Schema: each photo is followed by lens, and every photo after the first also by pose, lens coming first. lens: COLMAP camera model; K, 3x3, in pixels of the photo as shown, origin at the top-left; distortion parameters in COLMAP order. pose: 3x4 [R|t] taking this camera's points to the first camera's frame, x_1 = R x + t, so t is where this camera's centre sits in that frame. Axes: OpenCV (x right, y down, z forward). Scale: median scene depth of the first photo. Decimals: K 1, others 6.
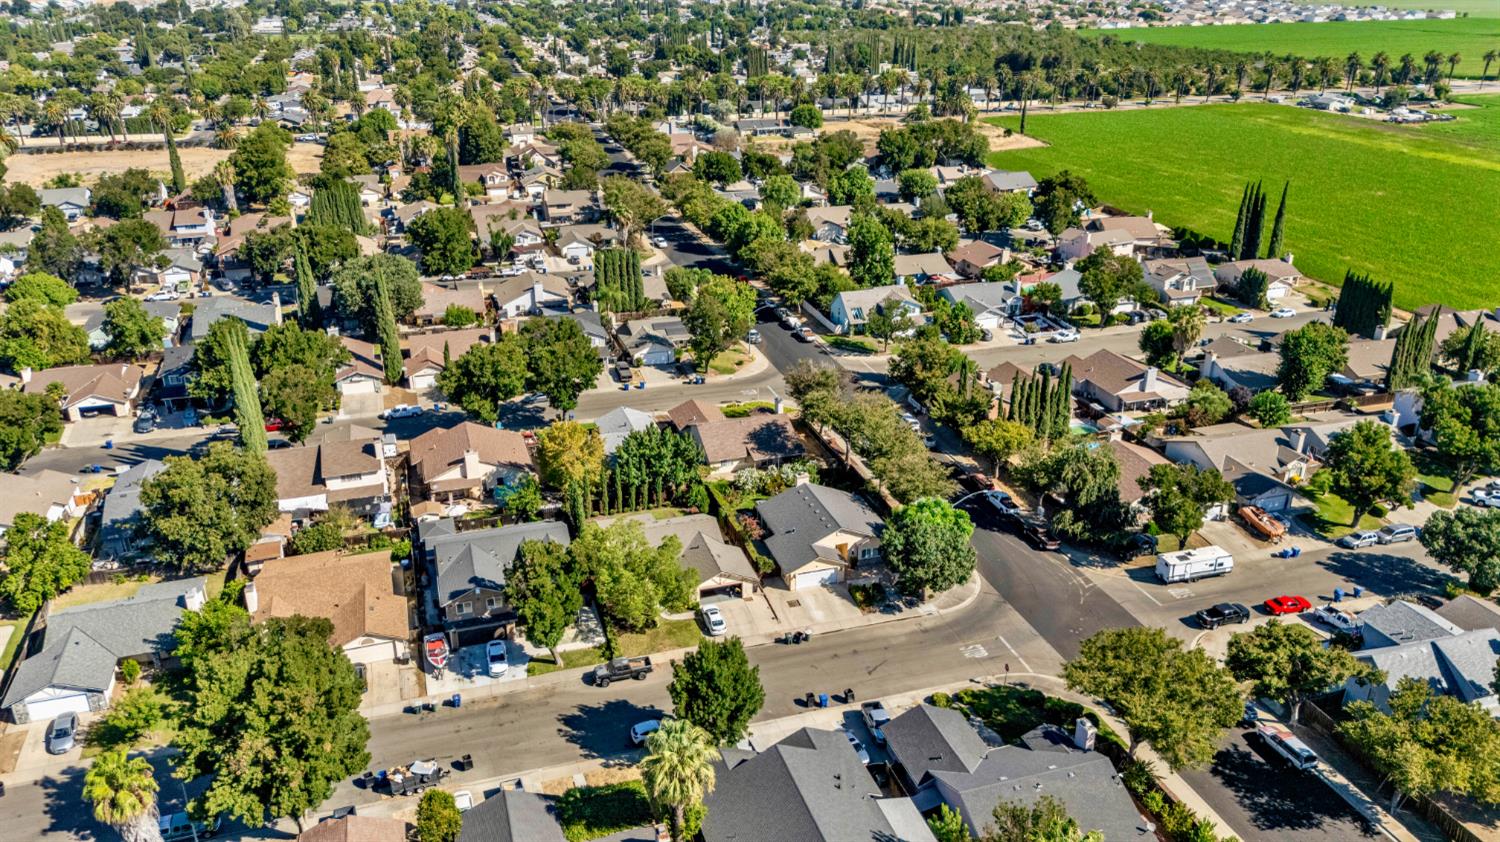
lens RADIAL K [[1087.1, 0, 750.0], [0, 1087.1, 421.0], [0, 0, 1]] dist [0.039849, -0.031405]
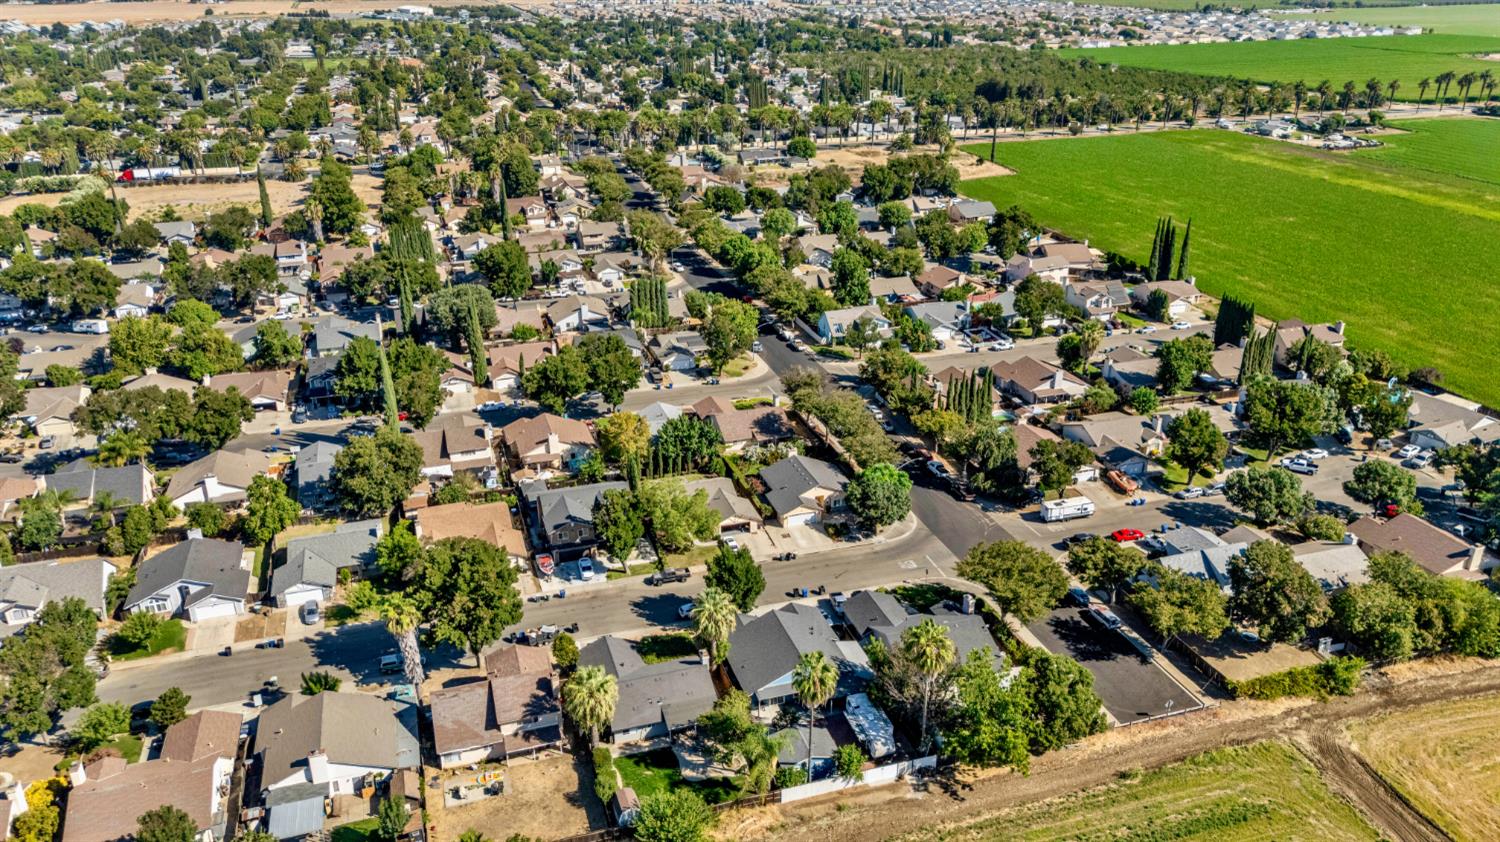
lens RADIAL K [[1087.1, 0, 750.0], [0, 1087.1, 421.0], [0, 0, 1]] dist [0.039849, -0.031405]
pose [[0.999987, -0.004758, -0.001668, -0.002584], [0.004755, 0.999988, -0.001315, 0.010251], [0.001674, 0.001307, 0.999998, -0.268136]]
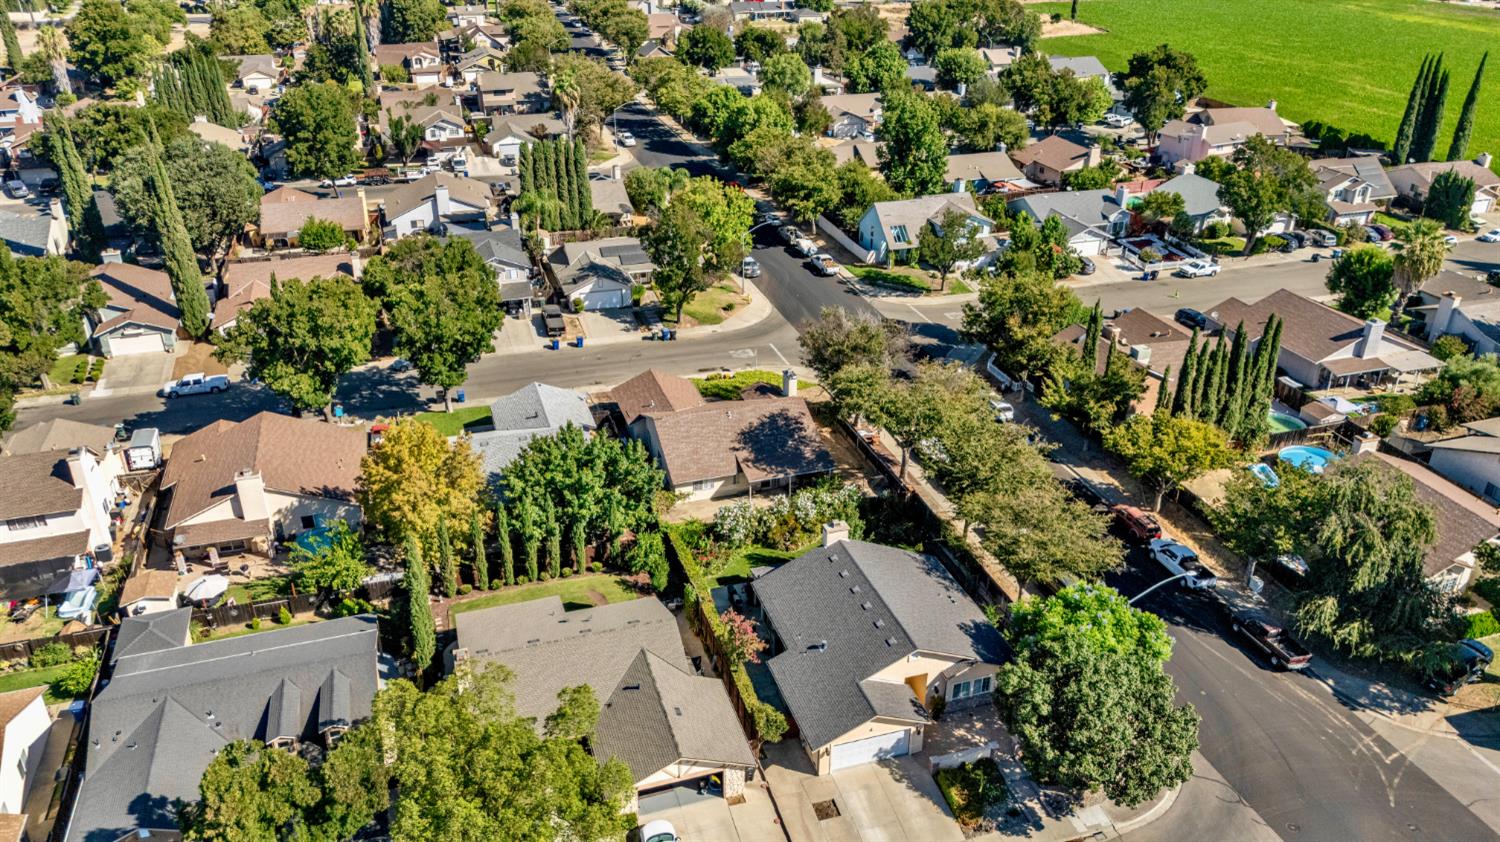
lens RADIAL K [[1087.1, 0, 750.0], [0, 1087.1, 421.0], [0, 0, 1]] dist [0.039849, -0.031405]
pose [[0.999986, 0.003580, 0.004021, 0.001409], [-0.003845, 0.997675, 0.068042, -0.027499], [-0.003768, -0.068057, 0.997674, 0.307410]]
